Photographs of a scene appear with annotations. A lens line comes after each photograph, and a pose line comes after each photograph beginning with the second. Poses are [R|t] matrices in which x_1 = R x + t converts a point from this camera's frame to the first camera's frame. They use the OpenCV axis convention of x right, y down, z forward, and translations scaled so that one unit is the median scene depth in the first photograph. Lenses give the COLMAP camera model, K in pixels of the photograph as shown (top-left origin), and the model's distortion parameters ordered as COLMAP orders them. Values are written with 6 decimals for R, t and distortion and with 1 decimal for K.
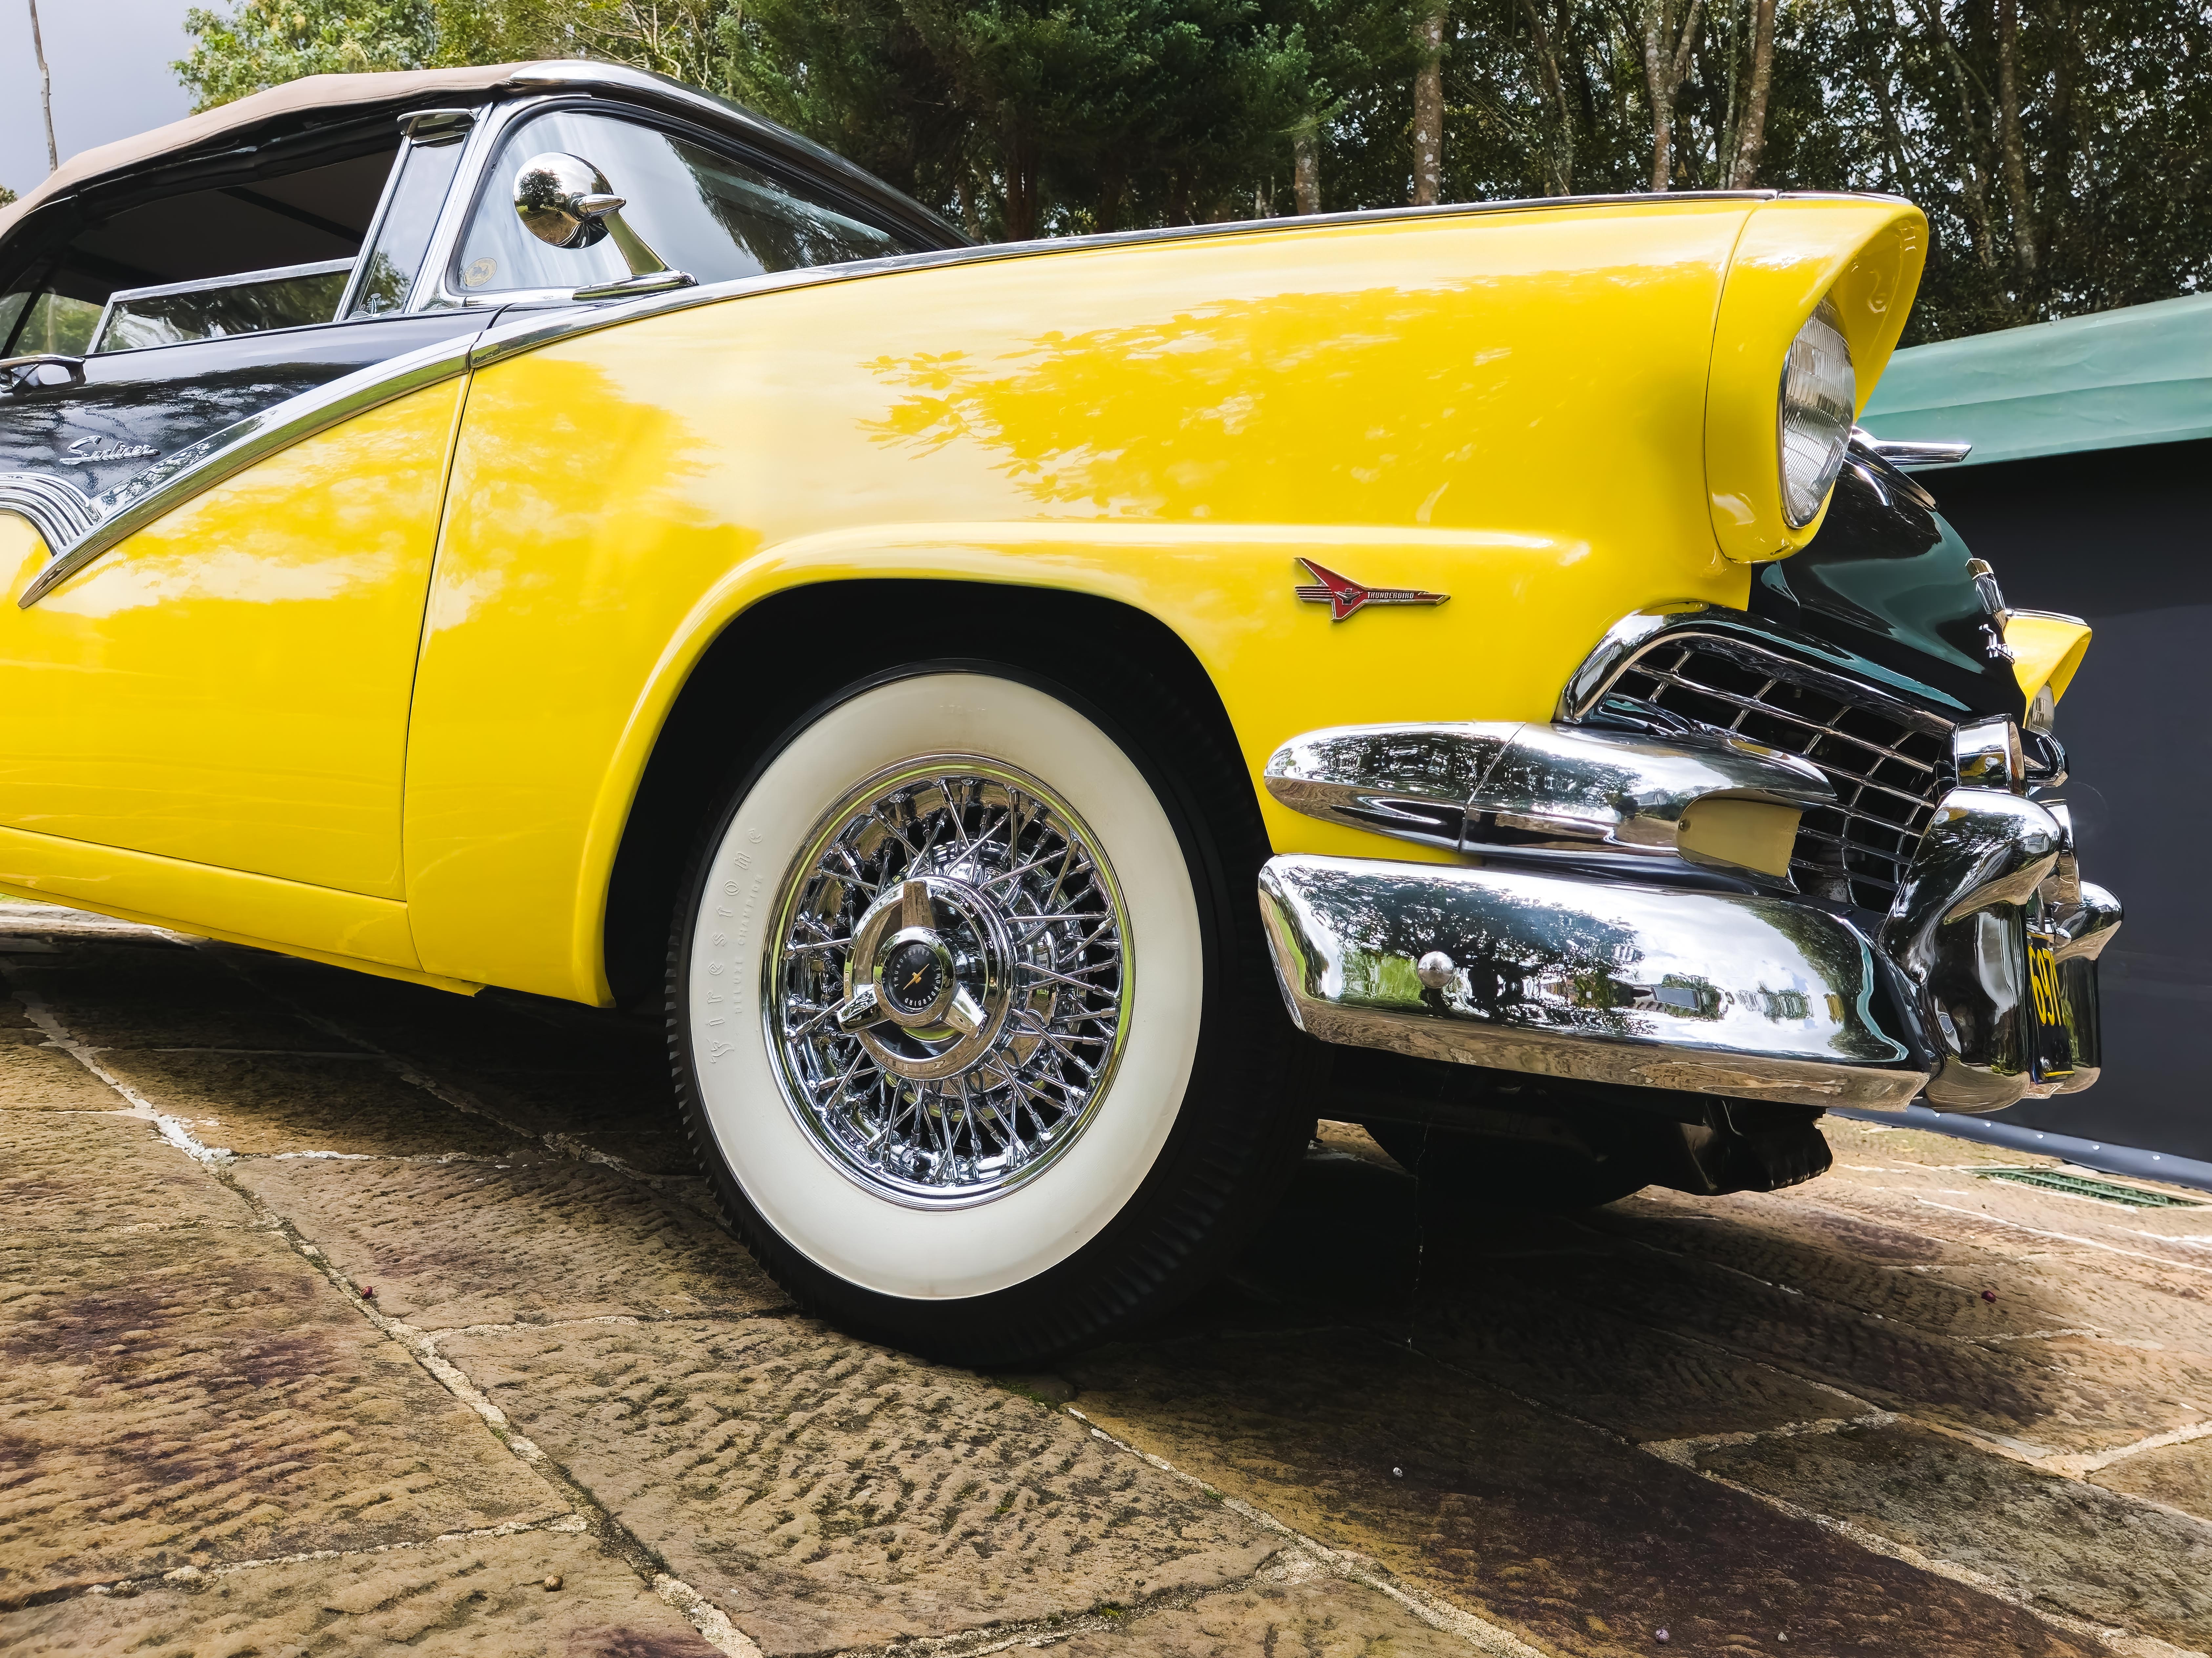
lens RADIAL K [[1718.7, 0, 1104.3], [0, 1718.7, 806.5], [0, 0, 1]] dist [0.069939, -0.095821]
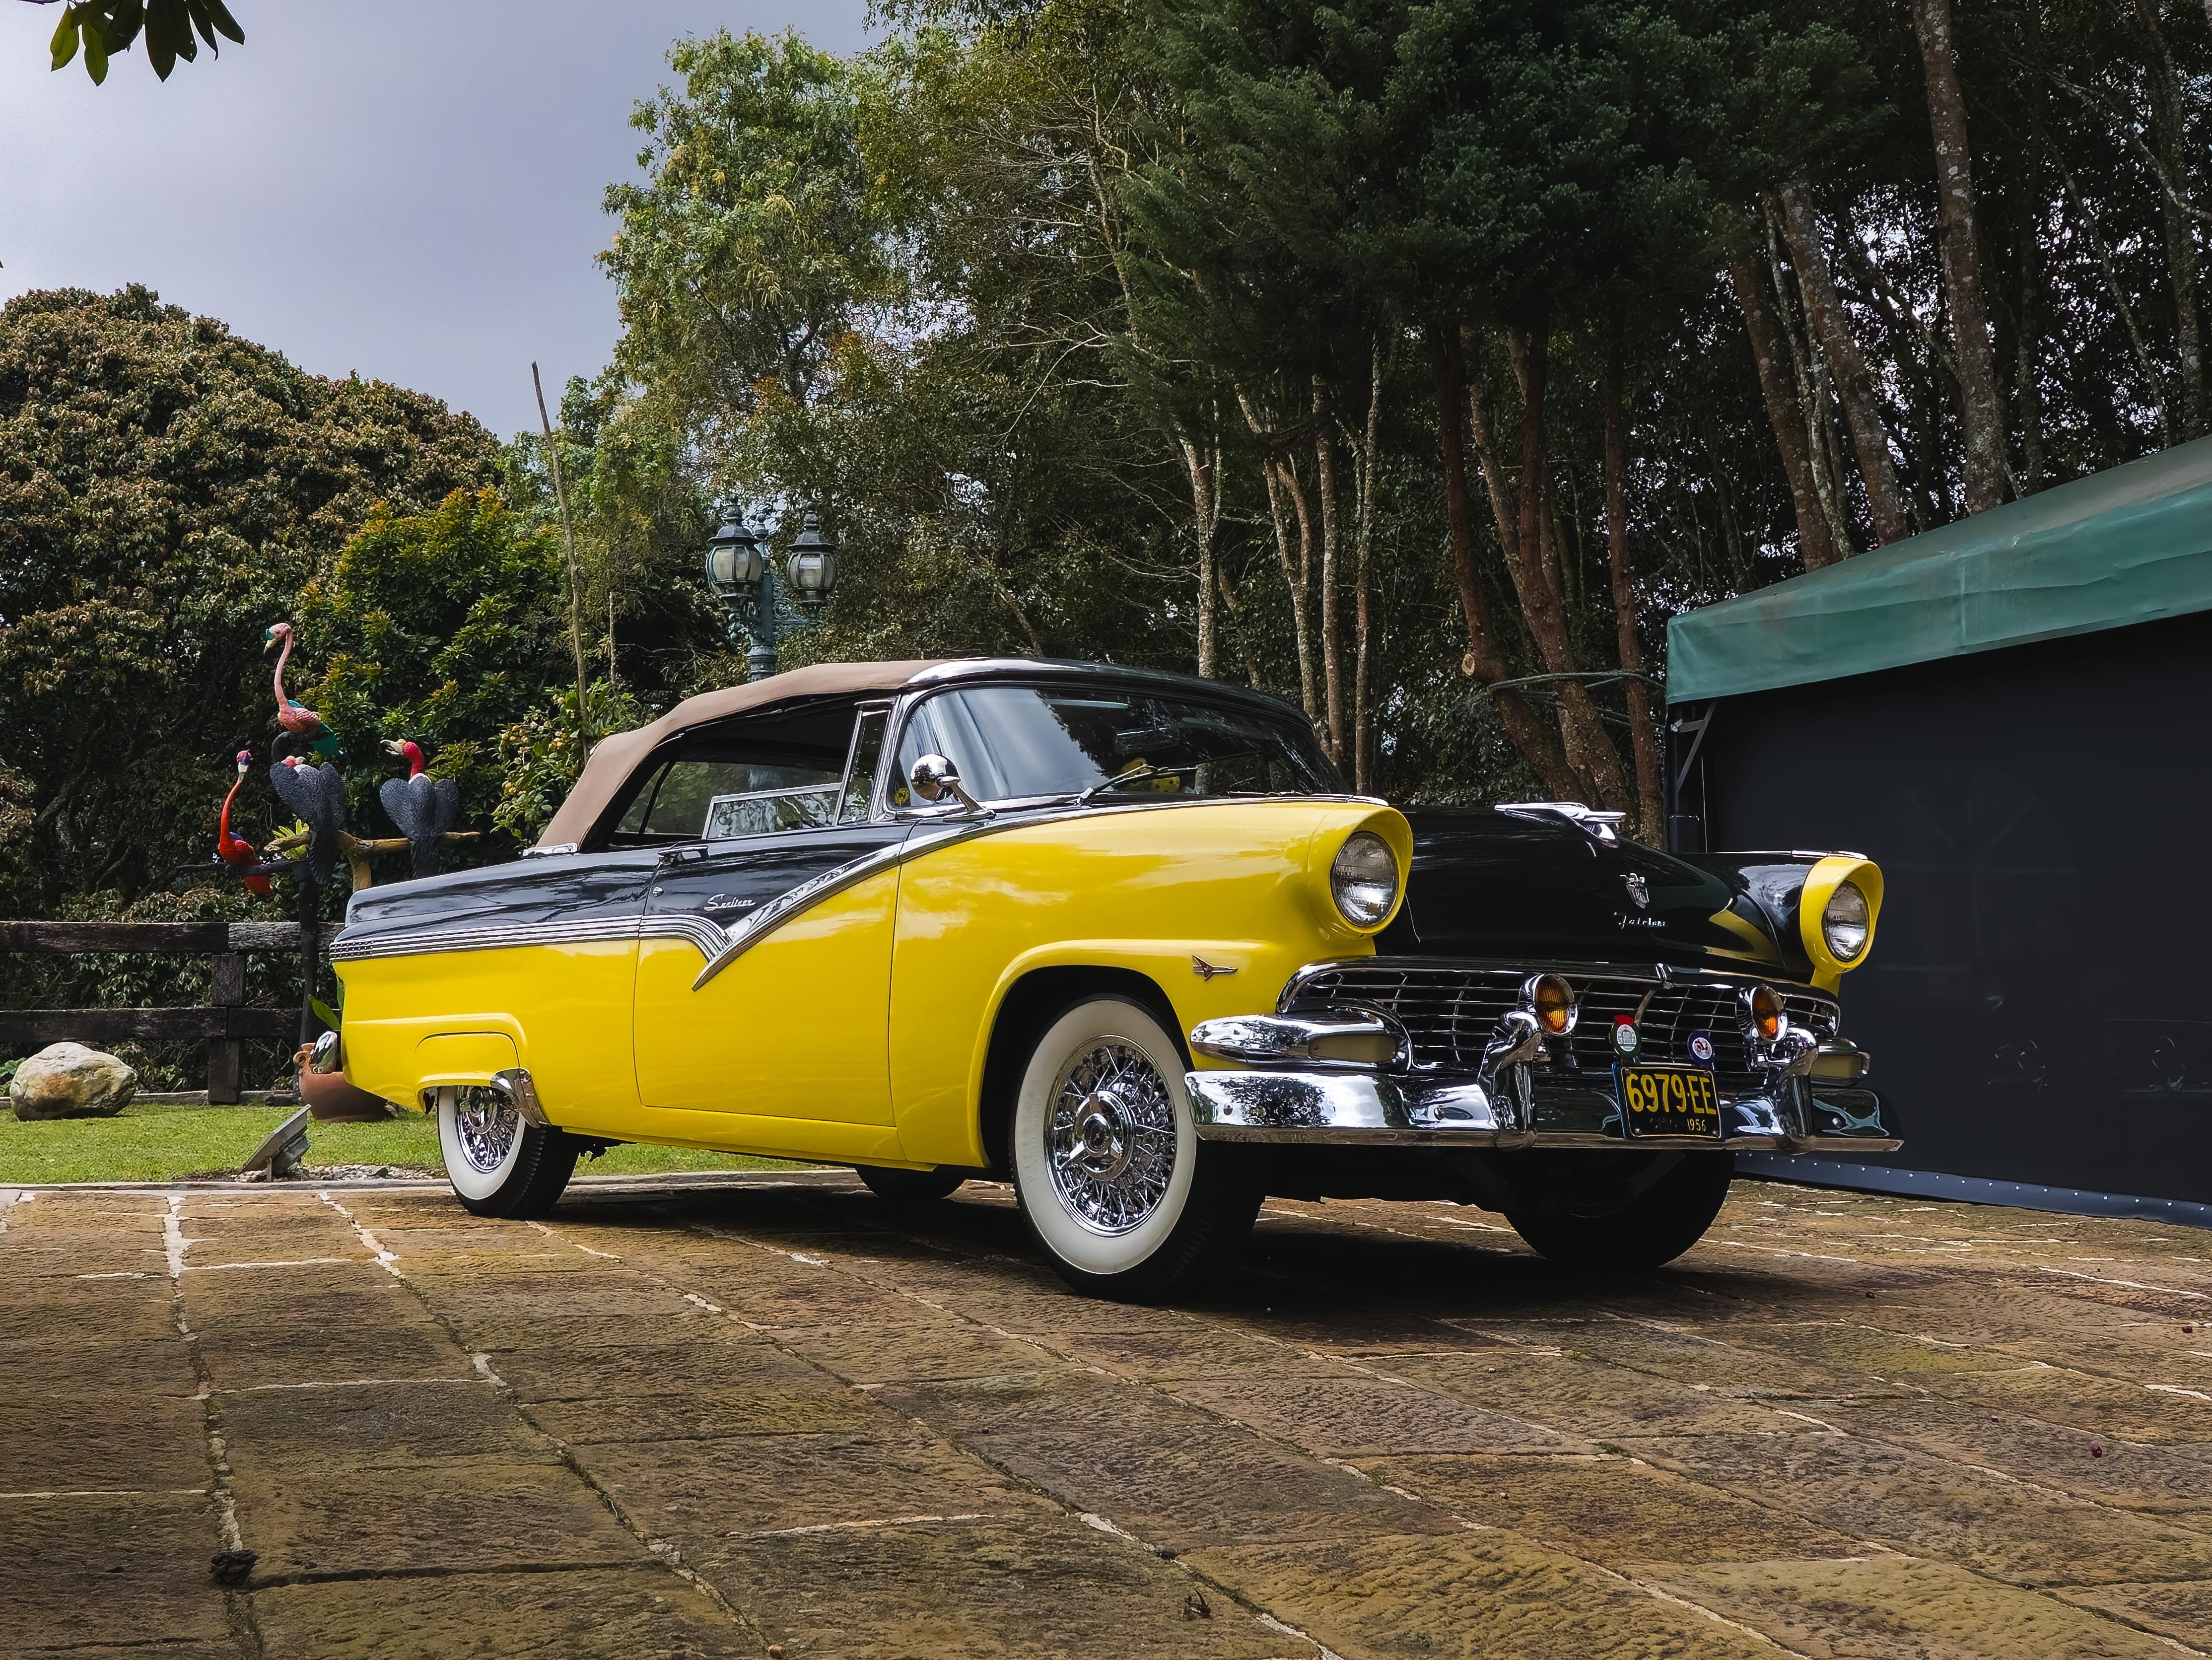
lens RADIAL K [[2383.6, 0, 1106.0], [0, 2383.6, 830.0], [0, 0, 1]] dist [0.016045, -0.021148]
pose [[0.948380, -0.126122, -0.290978, 0.816706], [0.106892, 0.990955, -0.081132, -0.042547], [0.298579, 0.045841, 0.953283, -1.908054]]
